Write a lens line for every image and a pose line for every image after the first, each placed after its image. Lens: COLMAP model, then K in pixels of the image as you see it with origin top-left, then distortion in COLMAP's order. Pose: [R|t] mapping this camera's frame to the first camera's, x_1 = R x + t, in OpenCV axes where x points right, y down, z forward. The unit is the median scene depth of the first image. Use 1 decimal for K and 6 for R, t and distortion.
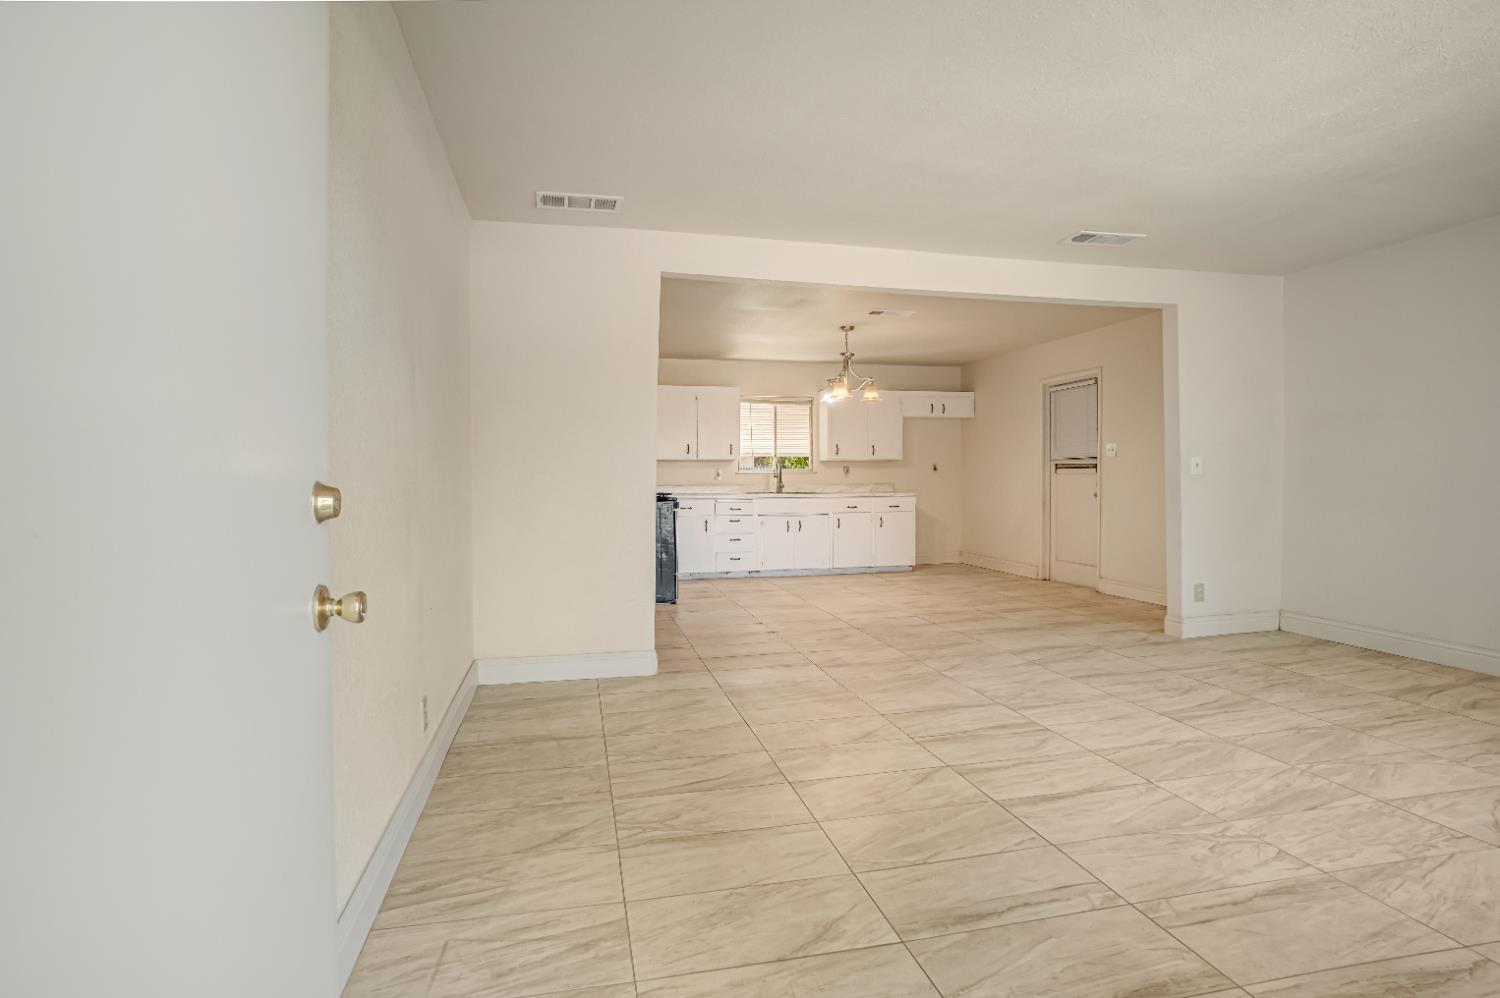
lens RADIAL K [[710.2, 0, 736.1], [0, 710.2, 491.3], [0, 0, 1]] dist [-0.029401, 0.009423]
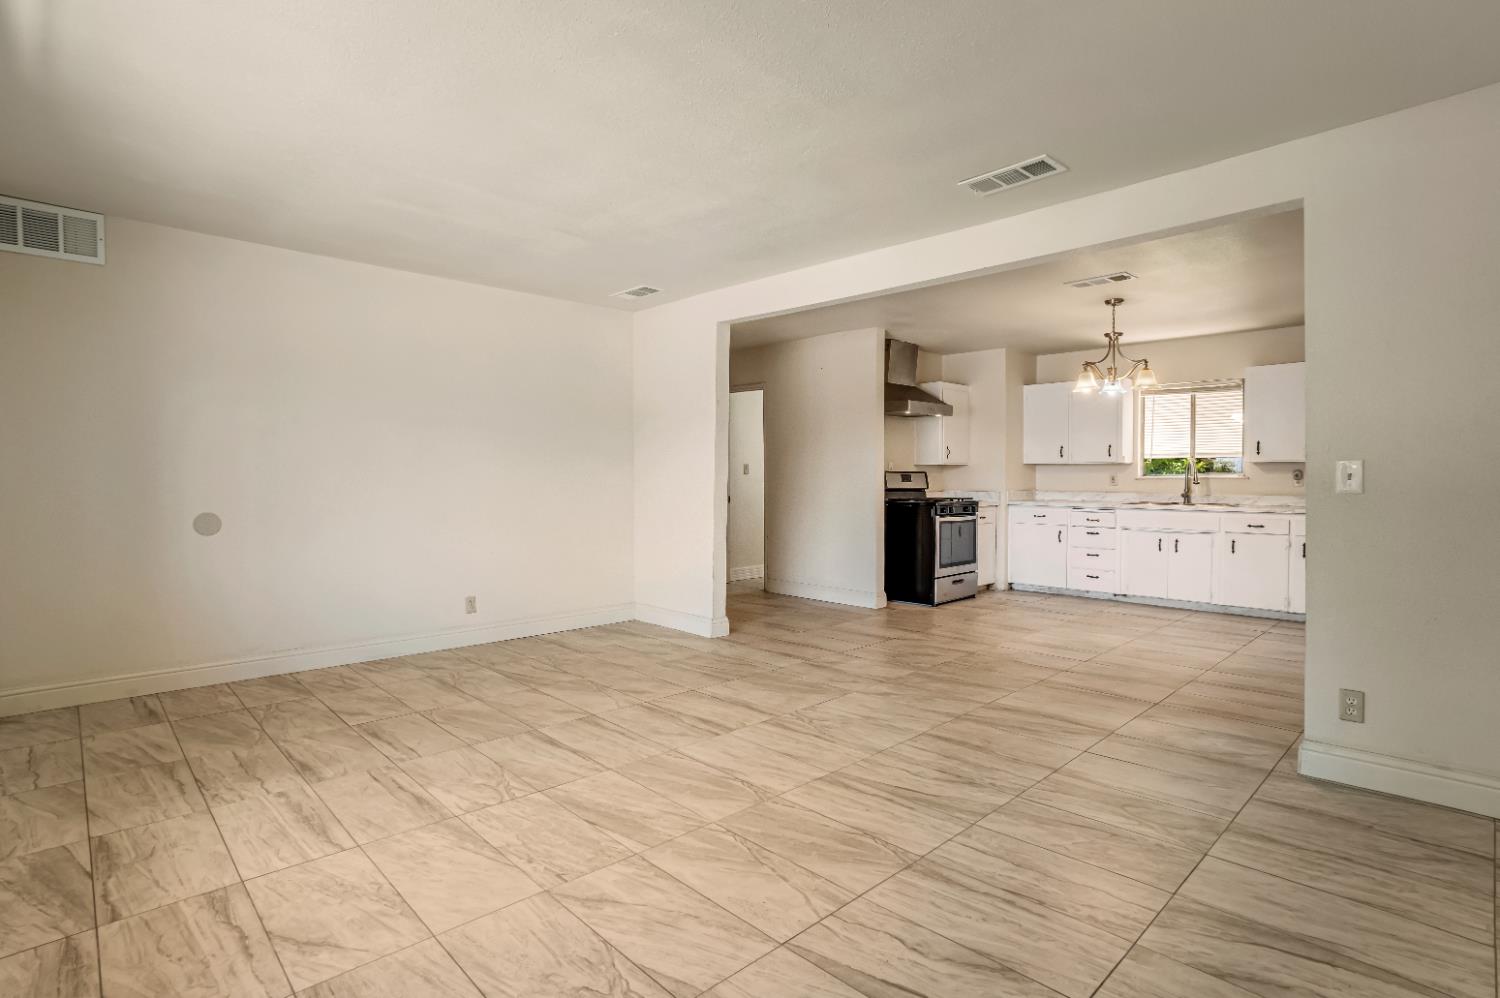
lens RADIAL K [[710.2, 0, 743.8], [0, 710.2, 493.4], [0, 0, 1]] dist [-0.029401, 0.009423]
pose [[0.534603, 0.020851, -0.844846, 1.002414], [-0.015758, 0.999768, 0.014704, -0.027206], [0.844956, 0.005452, 0.534807, 0.348359]]
